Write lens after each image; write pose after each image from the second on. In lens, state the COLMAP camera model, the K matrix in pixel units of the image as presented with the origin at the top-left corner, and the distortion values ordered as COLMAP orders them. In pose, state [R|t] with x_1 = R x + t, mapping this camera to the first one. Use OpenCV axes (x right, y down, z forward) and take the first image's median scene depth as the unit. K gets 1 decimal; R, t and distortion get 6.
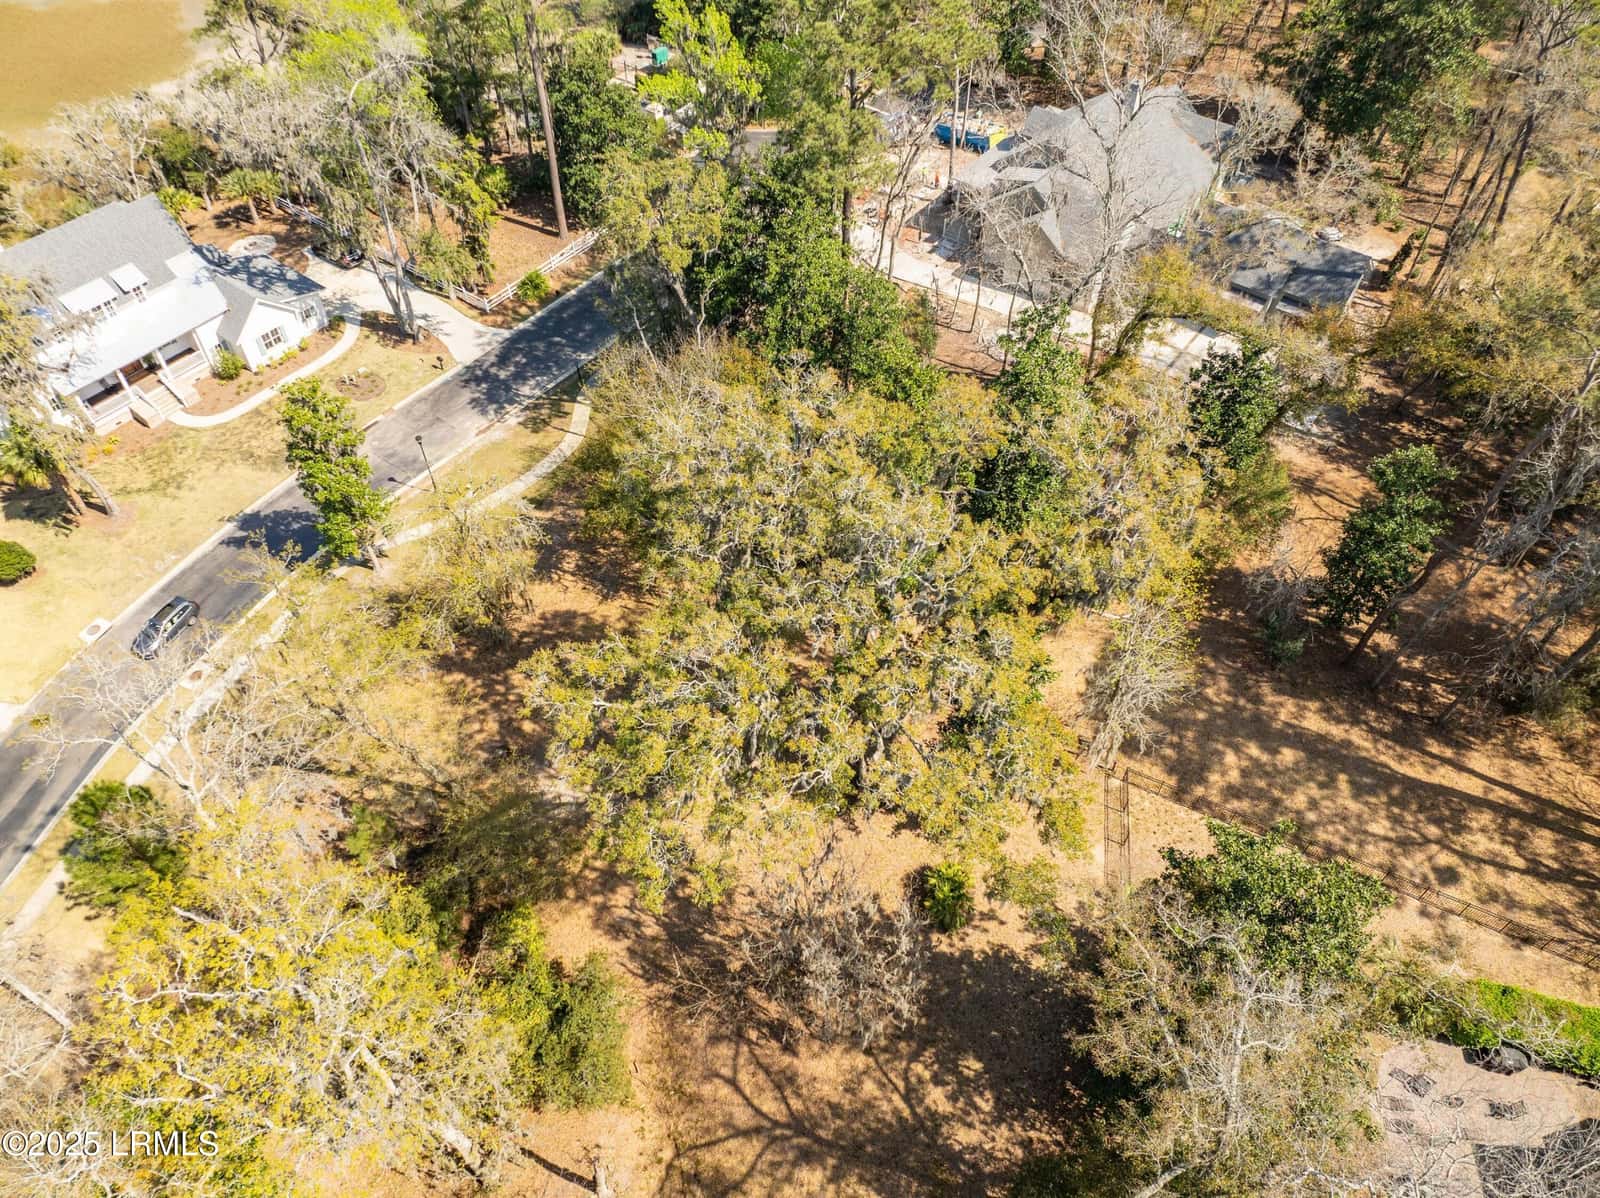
lens RADIAL K [[1126.2, 0, 811.0], [0, 1126.2, 593.2], [0, 0, 1]] dist [-0.044956, 0.011558]
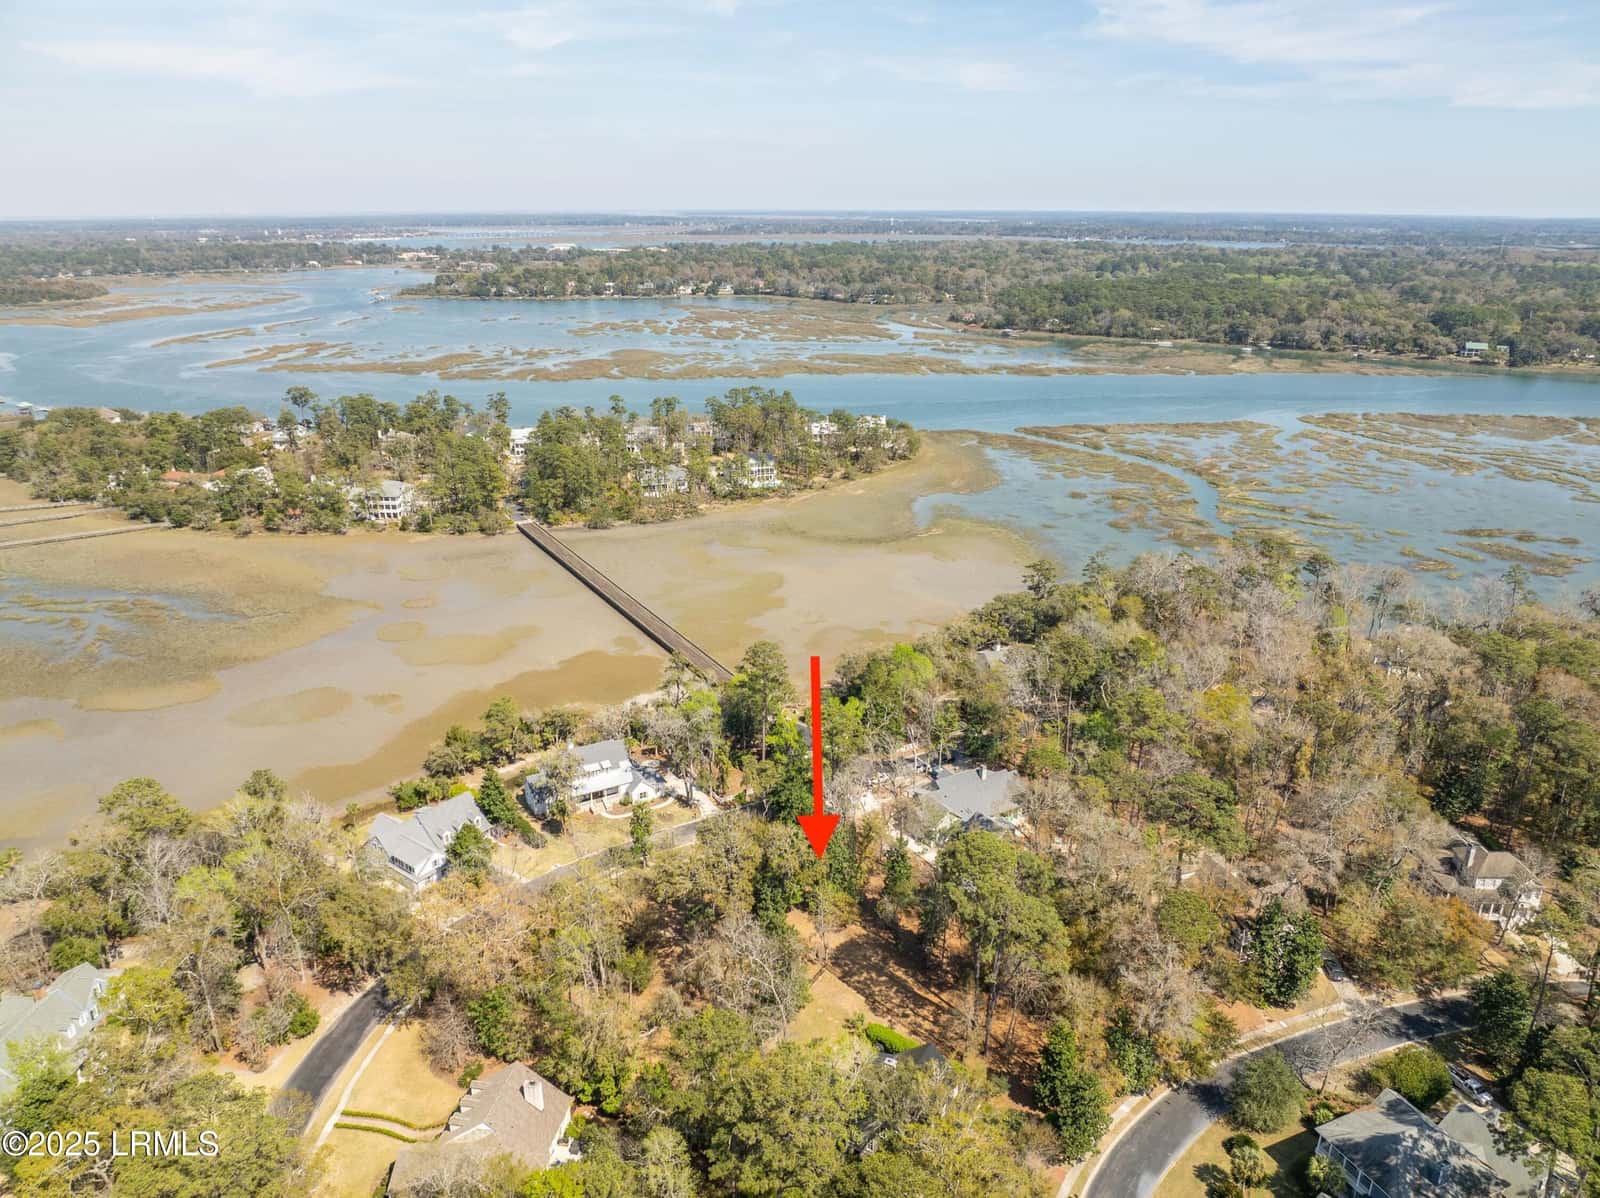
lens RADIAL K [[1126.2, 0, 803.5], [0, 1126.2, 553.2], [0, 0, 1]] dist [-0.044956, 0.011558]
pose [[0.921609, 0.106078, -0.373342, 1.225039], [-0.286331, 0.835208, -0.469512, 0.660973], [0.262013, 0.539606, 0.800109, -2.065632]]
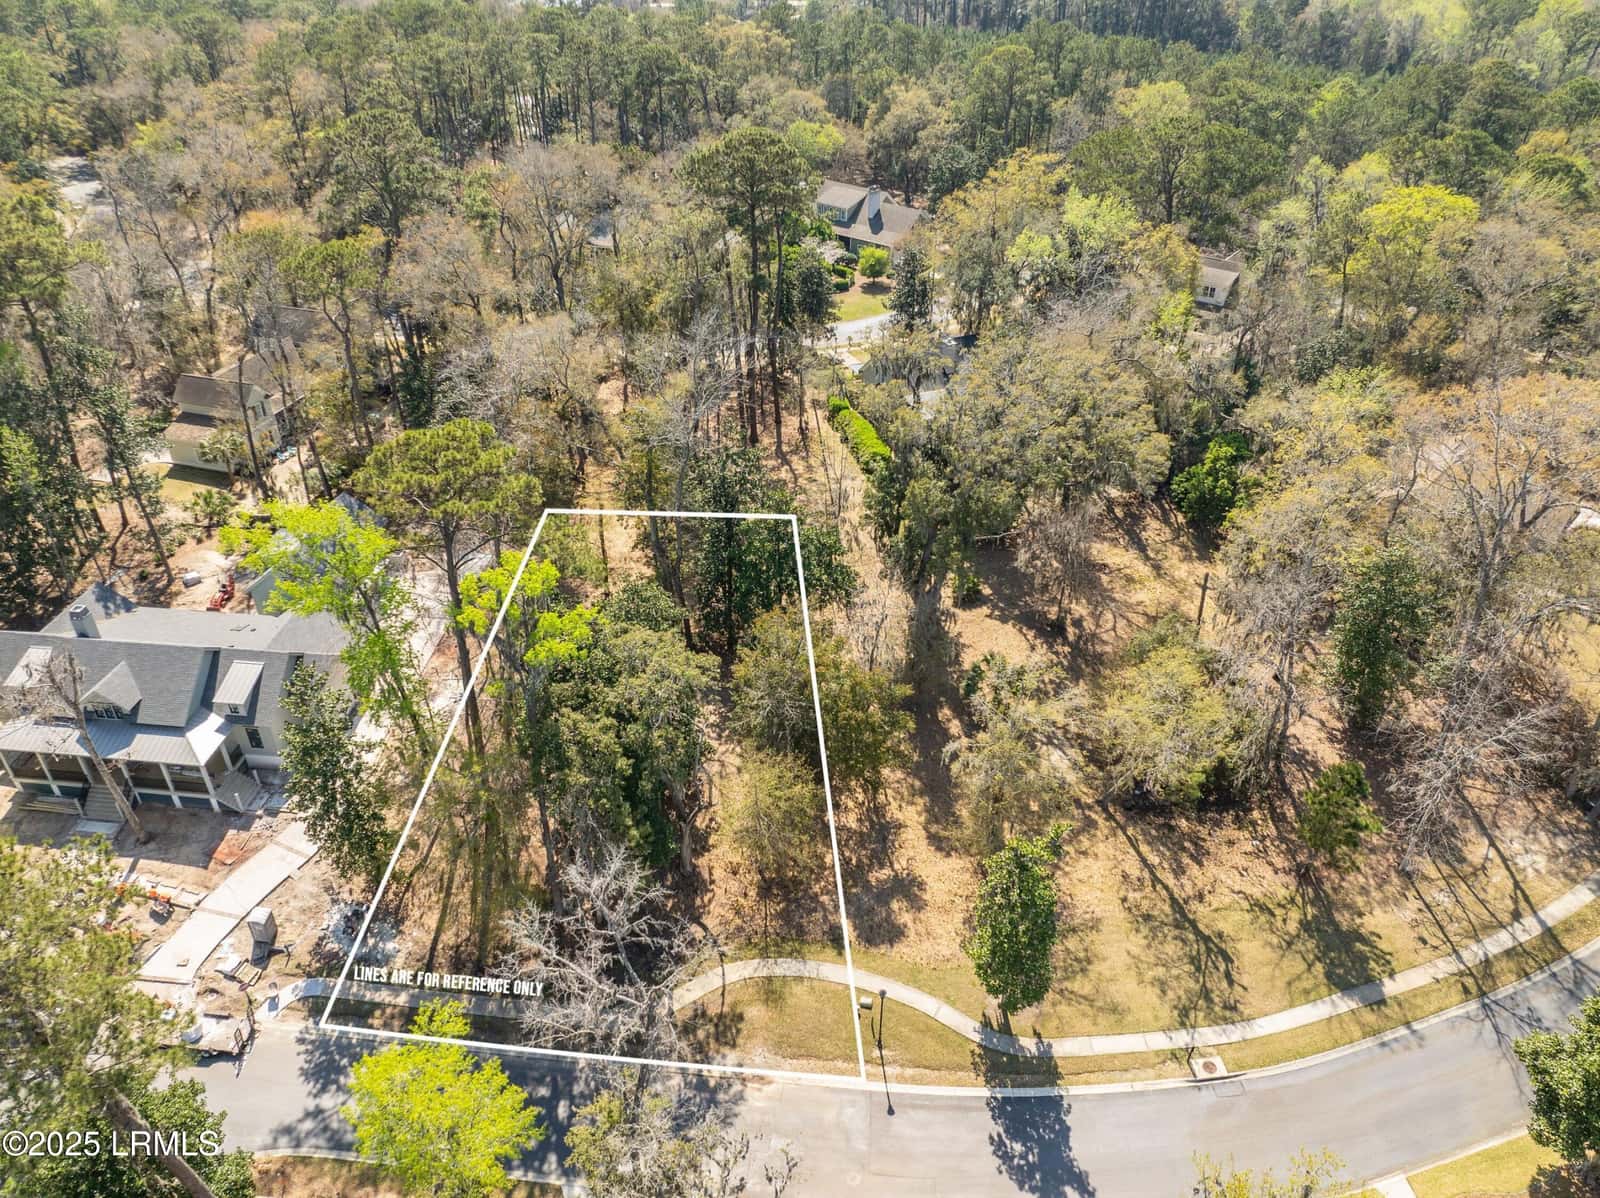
lens RADIAL K [[1126.2, 0, 790.0], [0, 1126.2, 593.2], [0, 0, 1]] dist [-0.044956, 0.011558]
pose [[-0.511807, -0.480089, 0.712438, -0.952101], [0.641935, 0.337412, 0.688529, -1.076997], [-0.570941, 0.809733, 0.135496, 0.828220]]
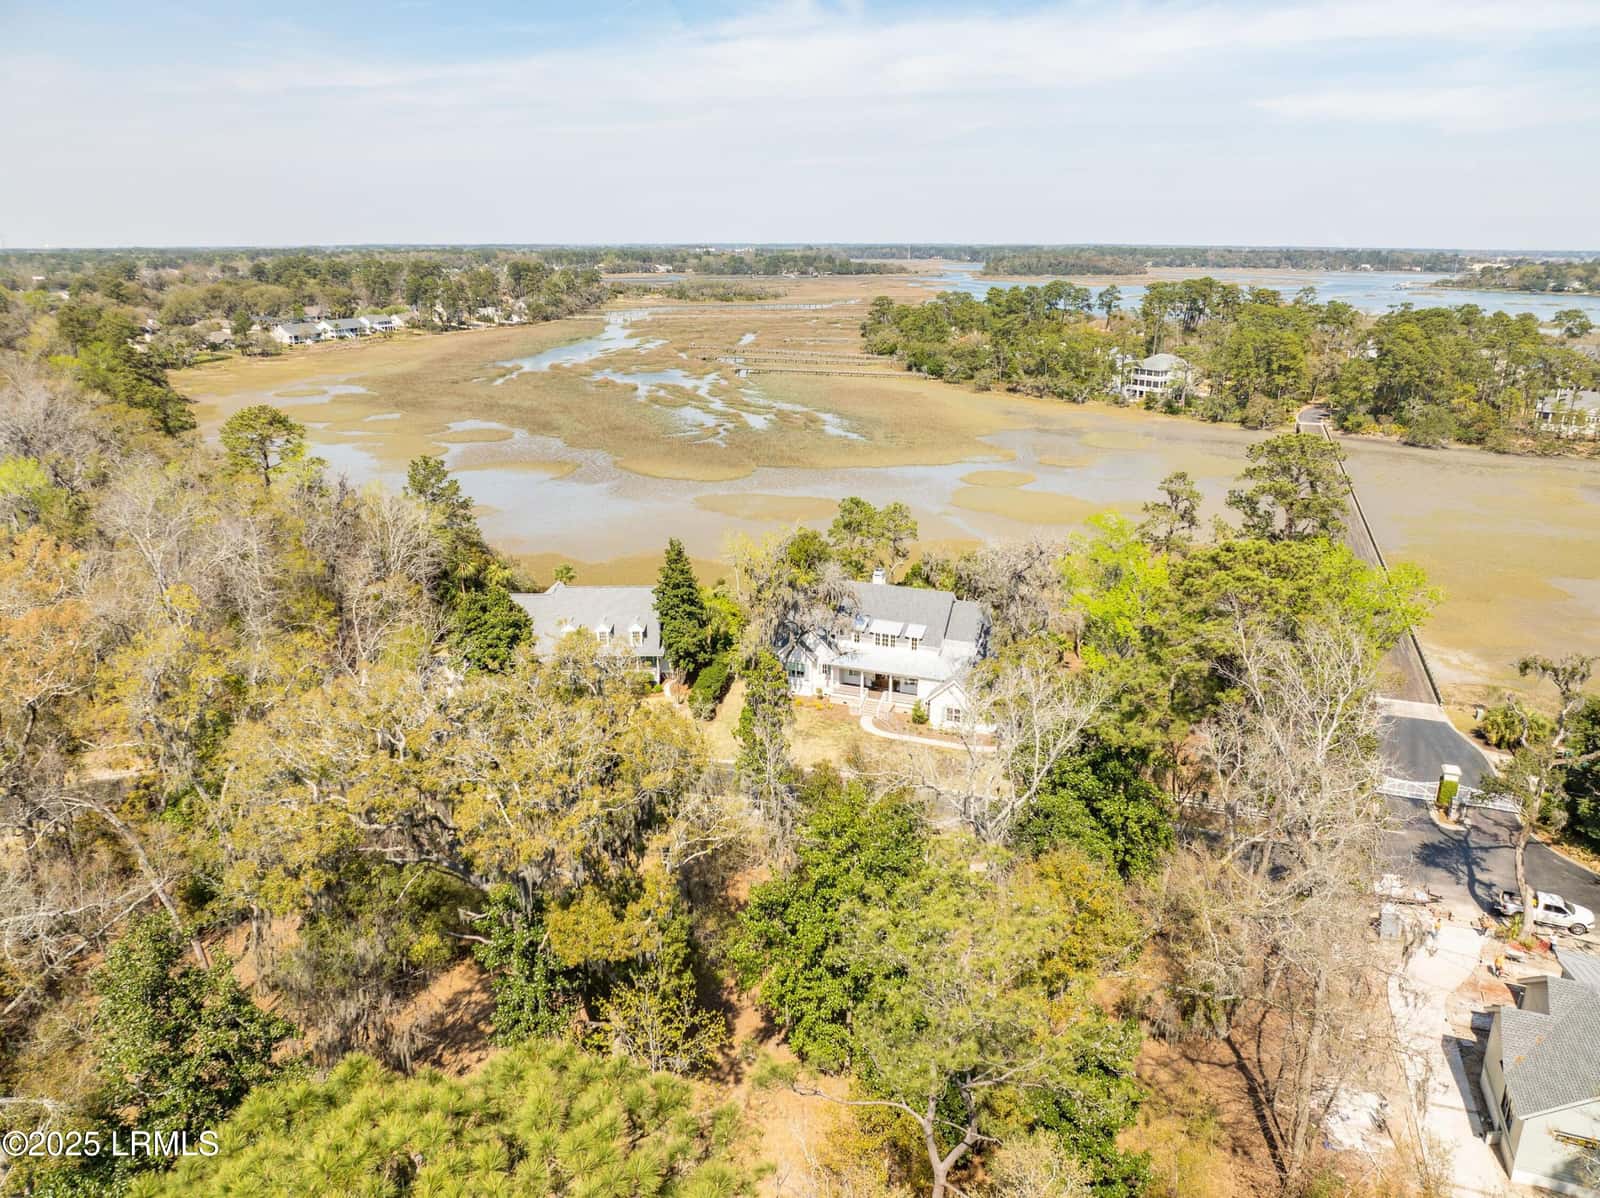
lens RADIAL K [[1126.2, 0, 804.5], [0, 1126.2, 608.0], [0, 0, 1]] dist [-0.044956, 0.011558]
pose [[0.285065, 0.292508, -0.912785, 0.875172], [-0.720242, 0.693718, -0.002628, -0.267852], [0.632447, 0.658176, 0.408431, 0.403416]]
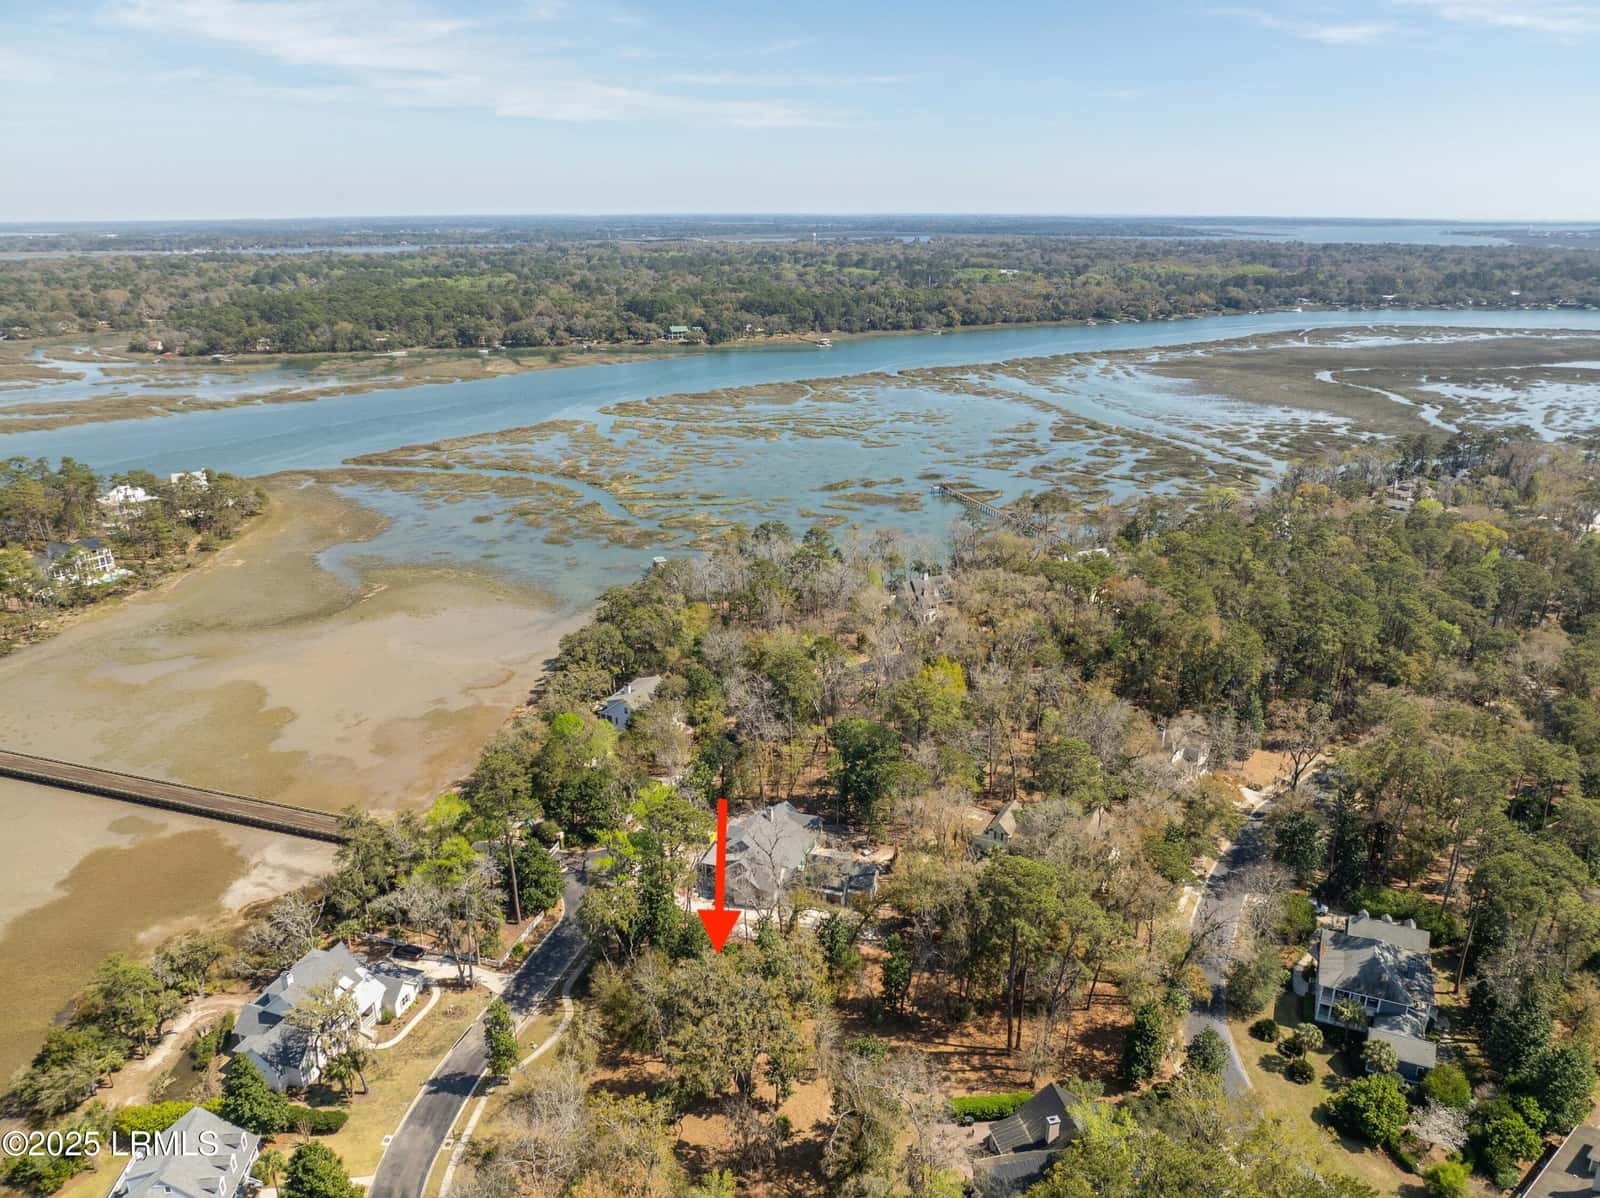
lens RADIAL K [[1126.2, 0, 797.2], [0, 1126.2, 572.8], [0, 0, 1]] dist [-0.044956, 0.011558]
pose [[0.943205, -0.113932, 0.312065, -0.502108], [0.257400, 0.844486, -0.469668, 0.373799], [-0.210024, 0.523318, 0.825850, -1.839366]]
